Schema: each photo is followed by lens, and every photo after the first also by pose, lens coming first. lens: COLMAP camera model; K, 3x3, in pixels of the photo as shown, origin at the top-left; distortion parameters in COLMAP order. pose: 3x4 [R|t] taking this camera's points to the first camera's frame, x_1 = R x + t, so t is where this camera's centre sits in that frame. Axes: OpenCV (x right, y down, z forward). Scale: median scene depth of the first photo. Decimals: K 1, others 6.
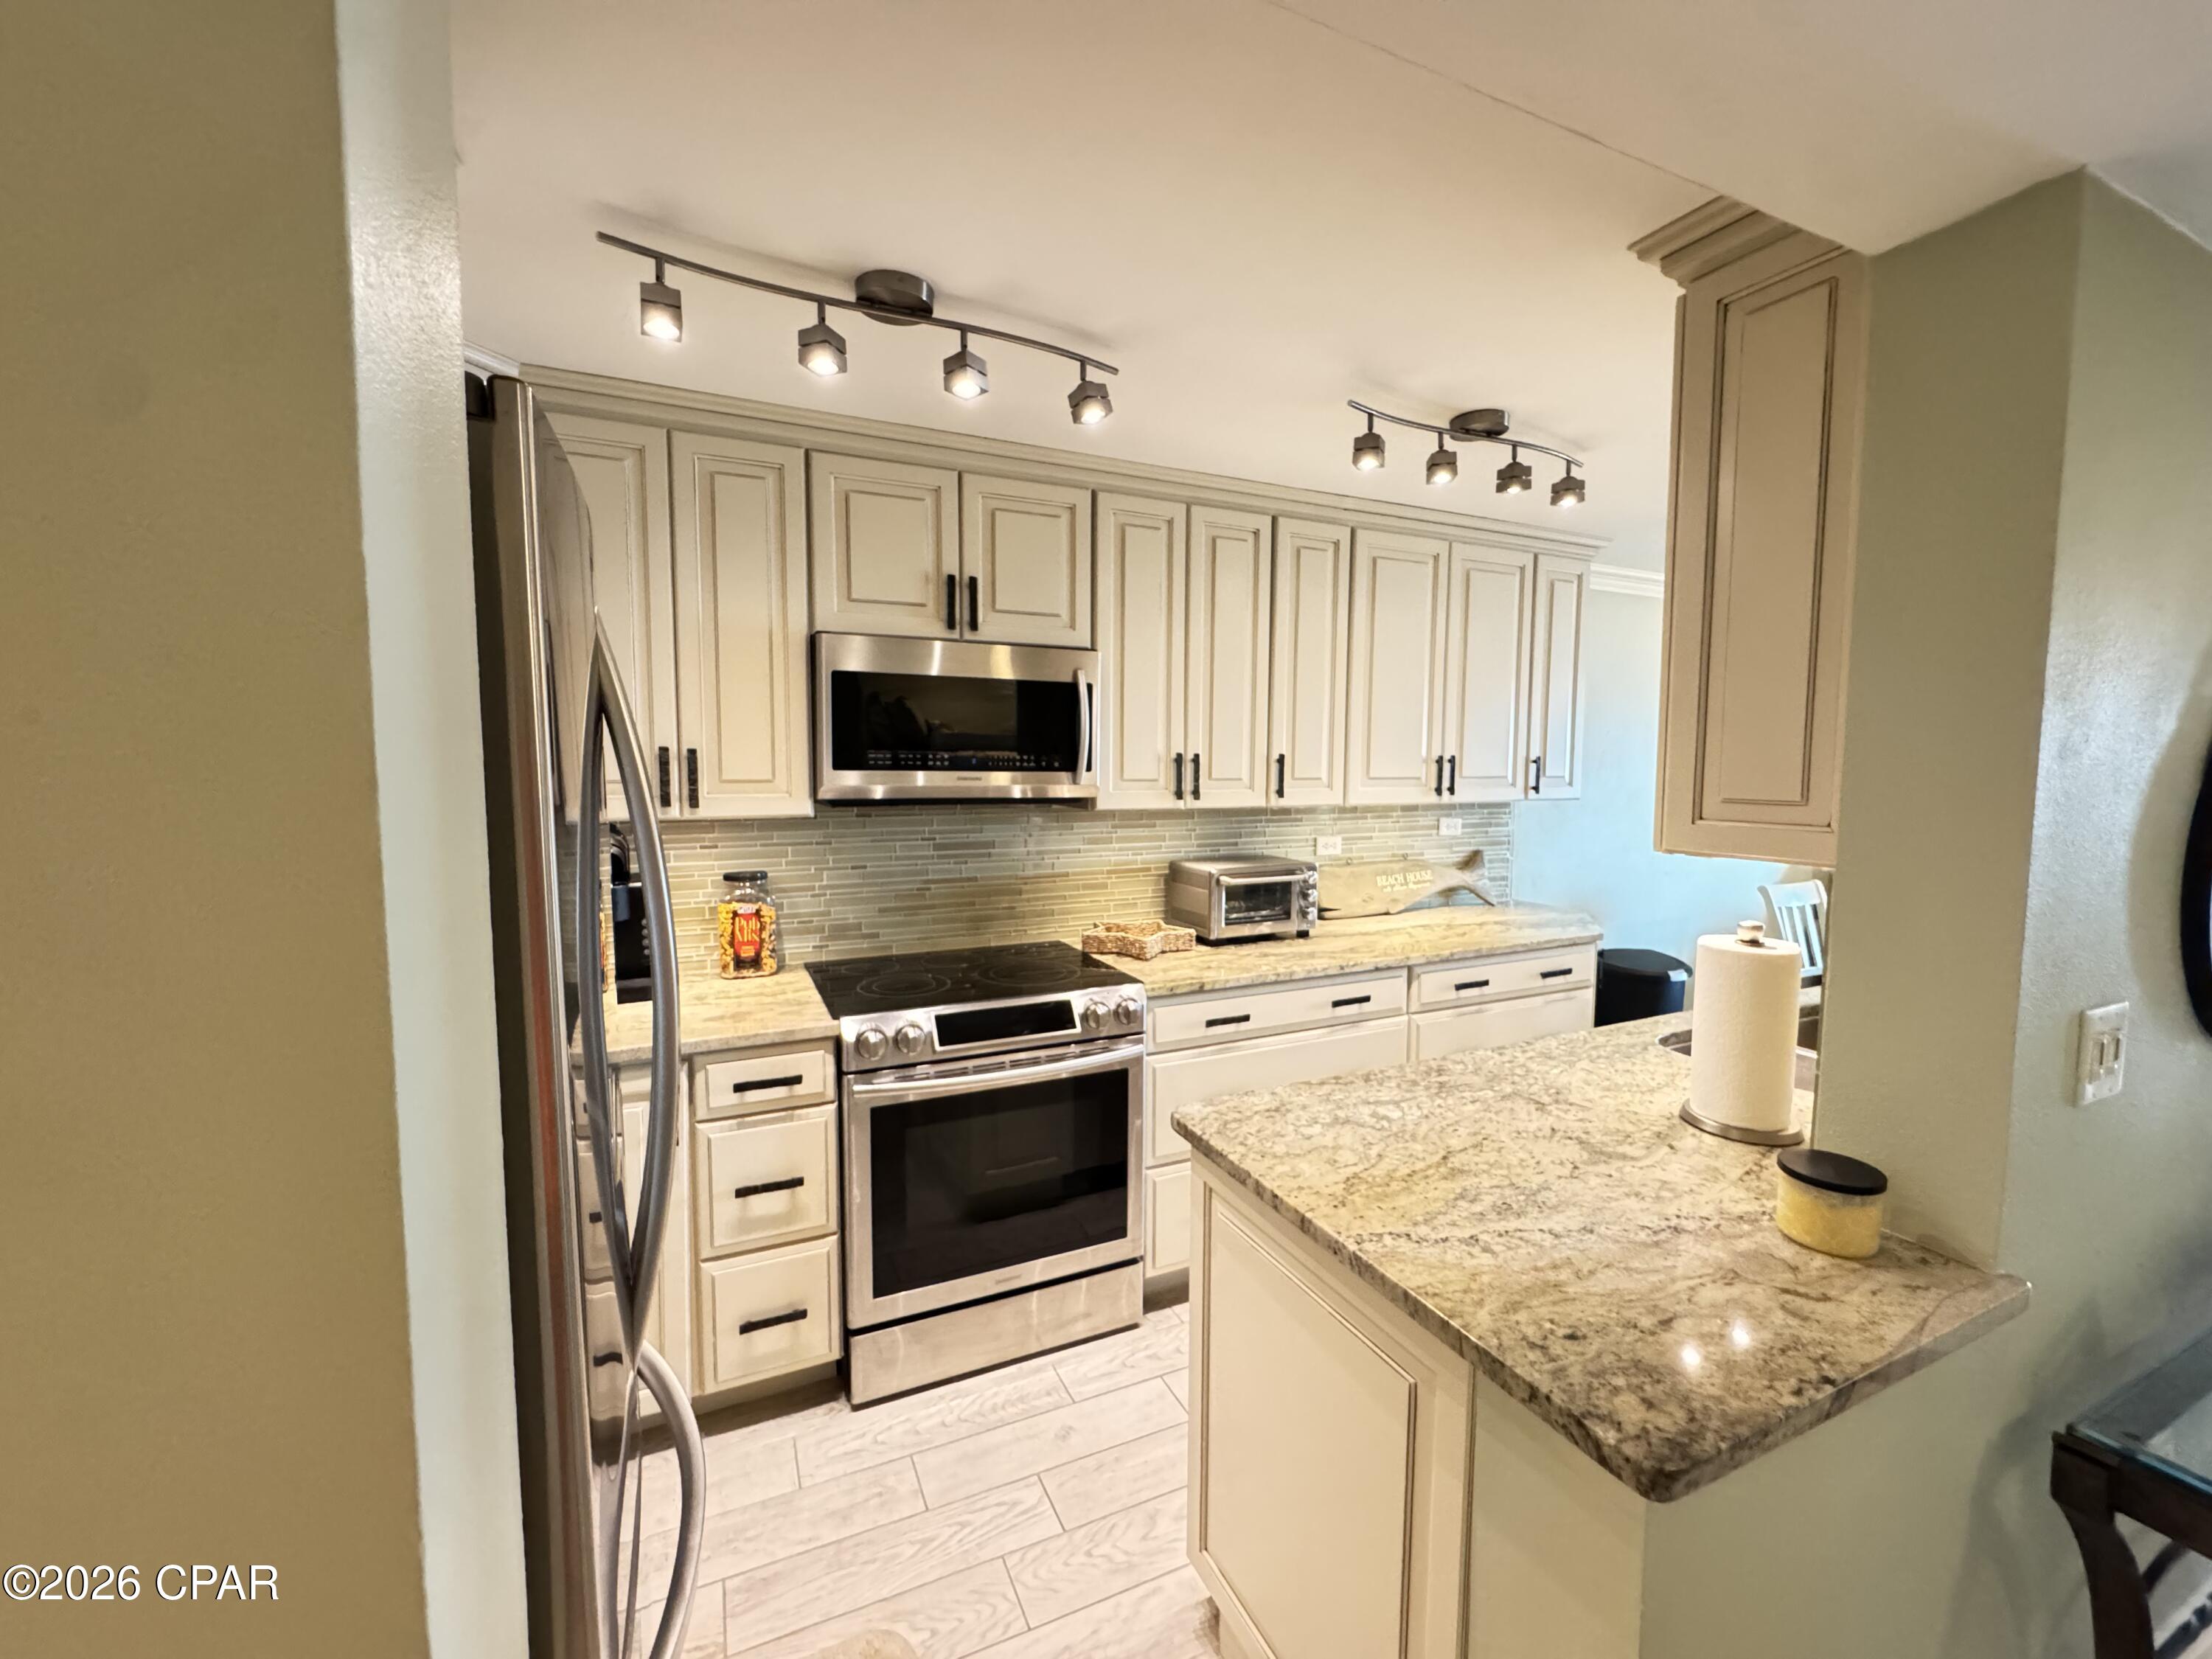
lens RADIAL K [[885.0, 0, 1104.3], [0, 885.0, 829.7], [0, 0, 1]] dist [-0.003704, -0.000411]
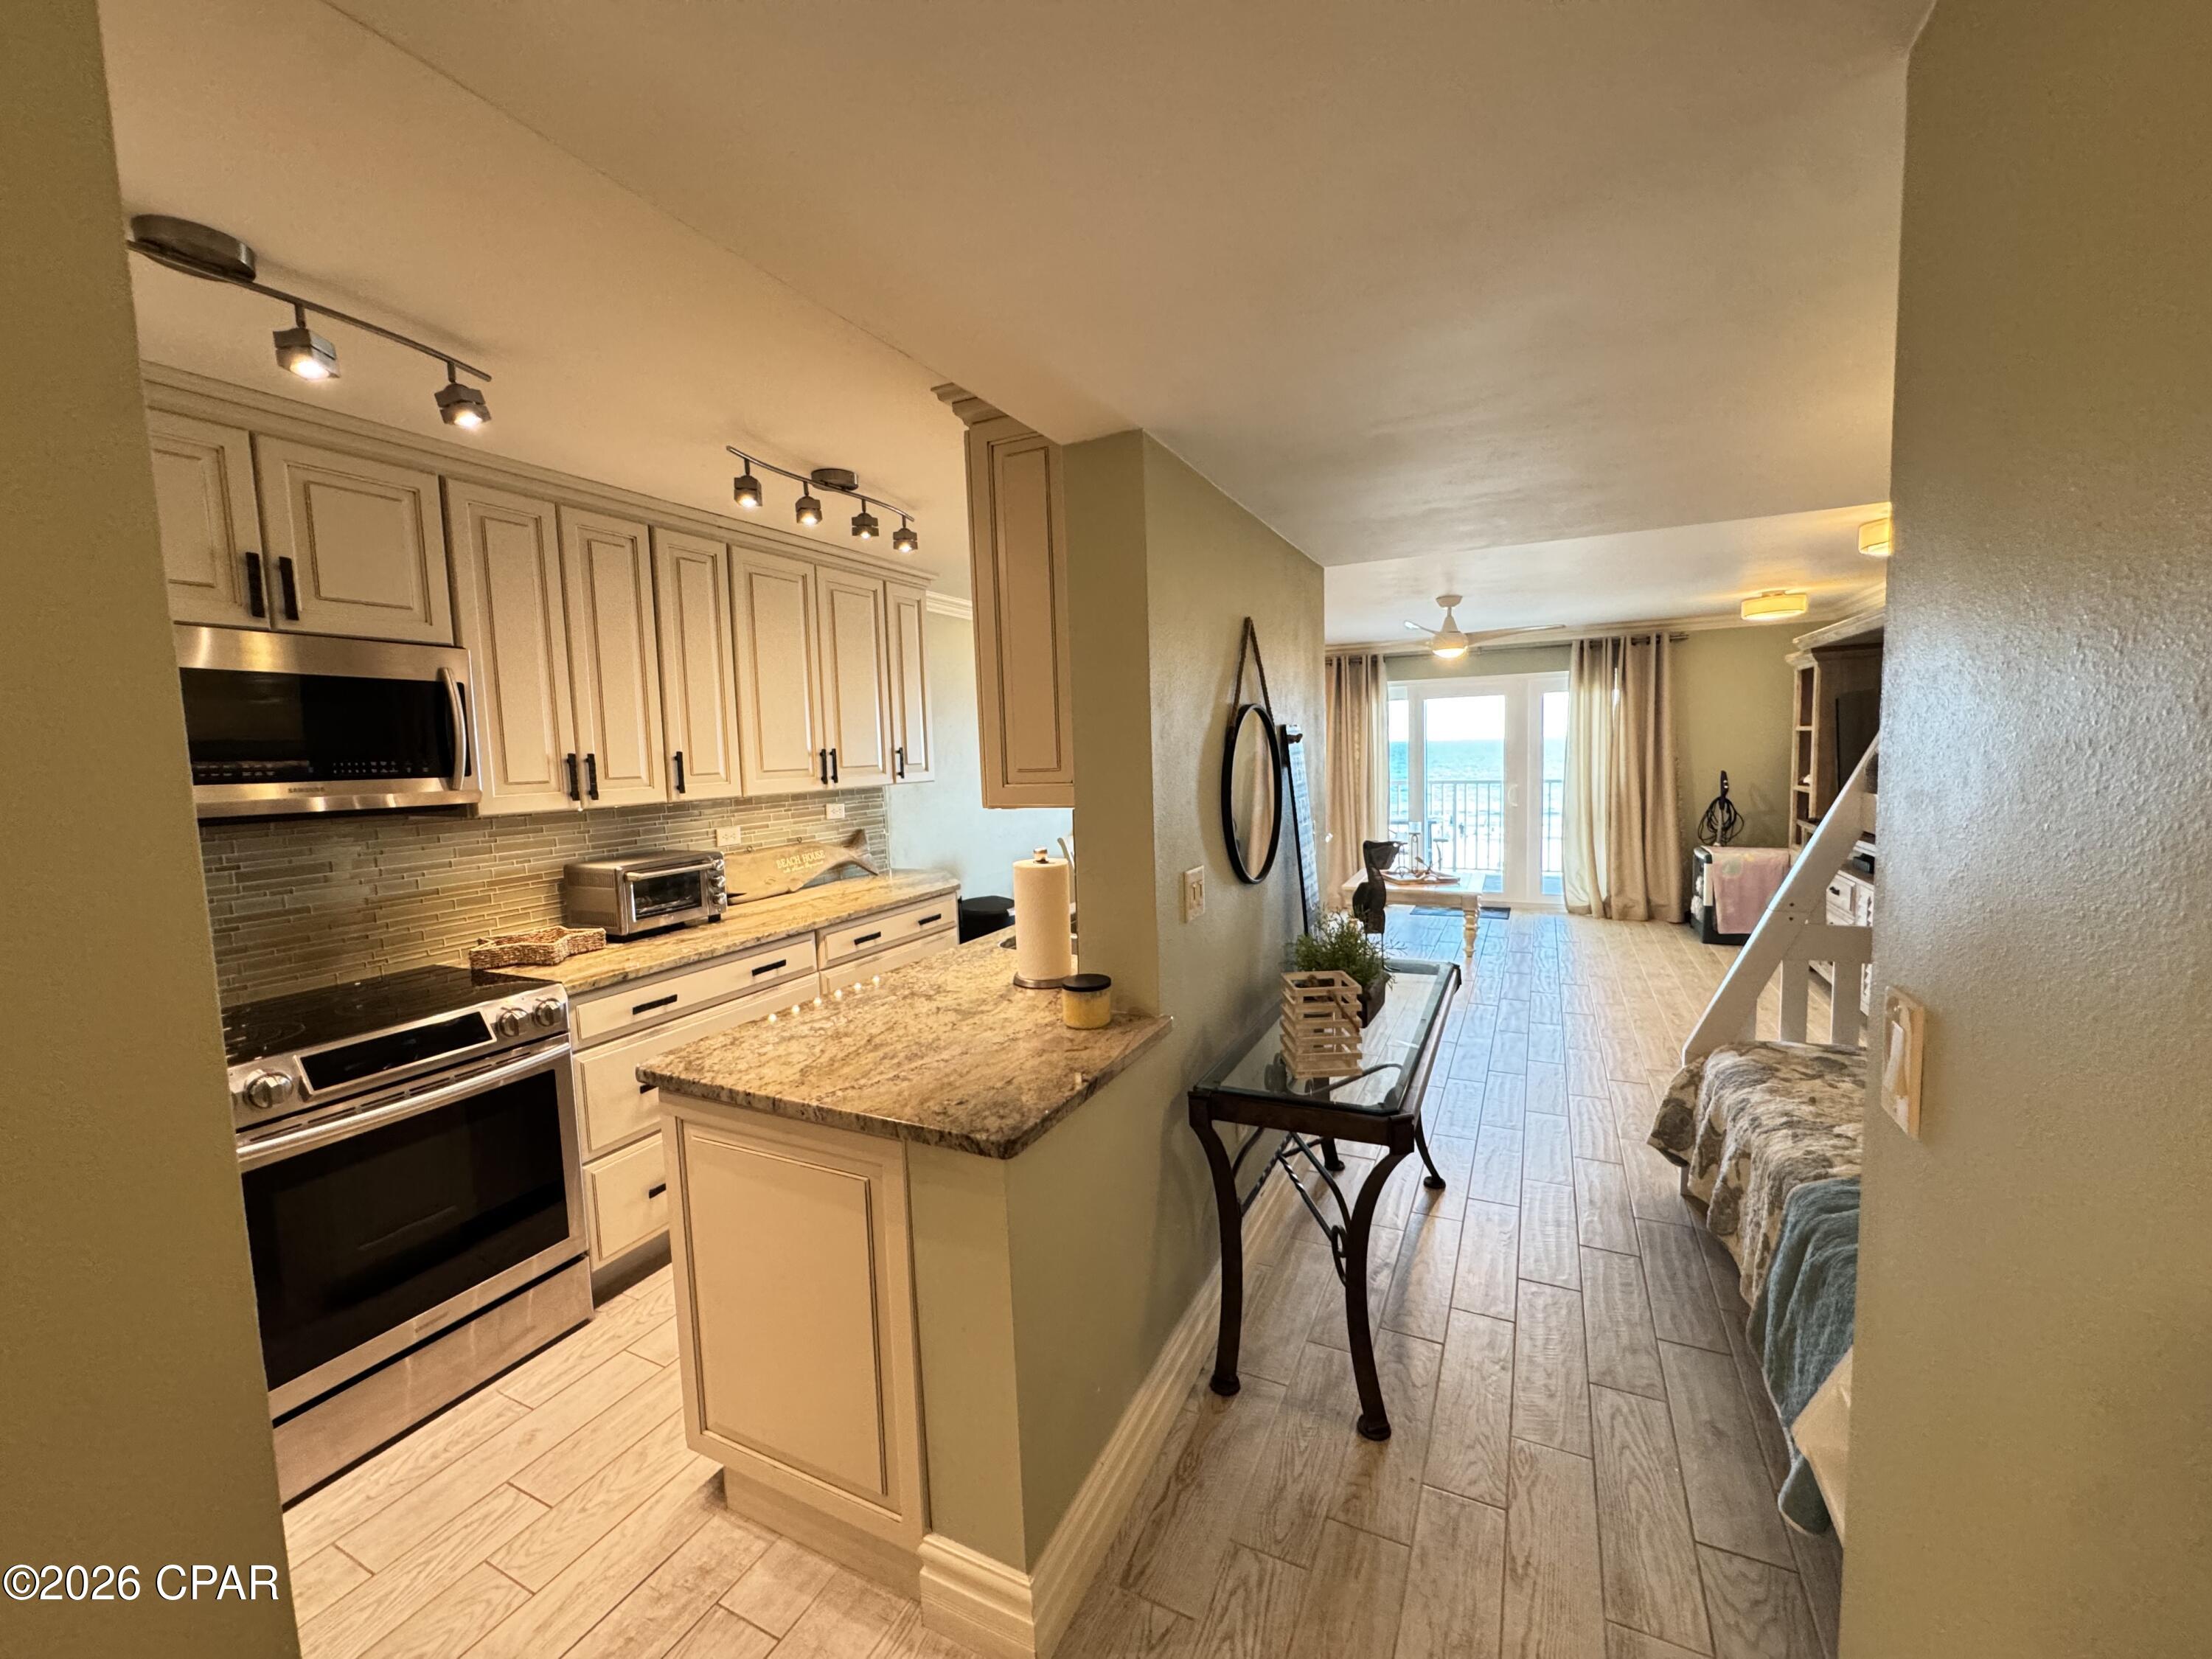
lens RADIAL K [[885.0, 0, 1104.9], [0, 885.0, 824.1], [0, 0, 1]] dist [-0.003704, -0.000411]
pose [[0.773667, -0.081558, 0.628321, -0.106979], [0.083544, 0.996153, 0.026435, 0.021450], [-0.628060, 0.032041, 0.777505, -0.196222]]
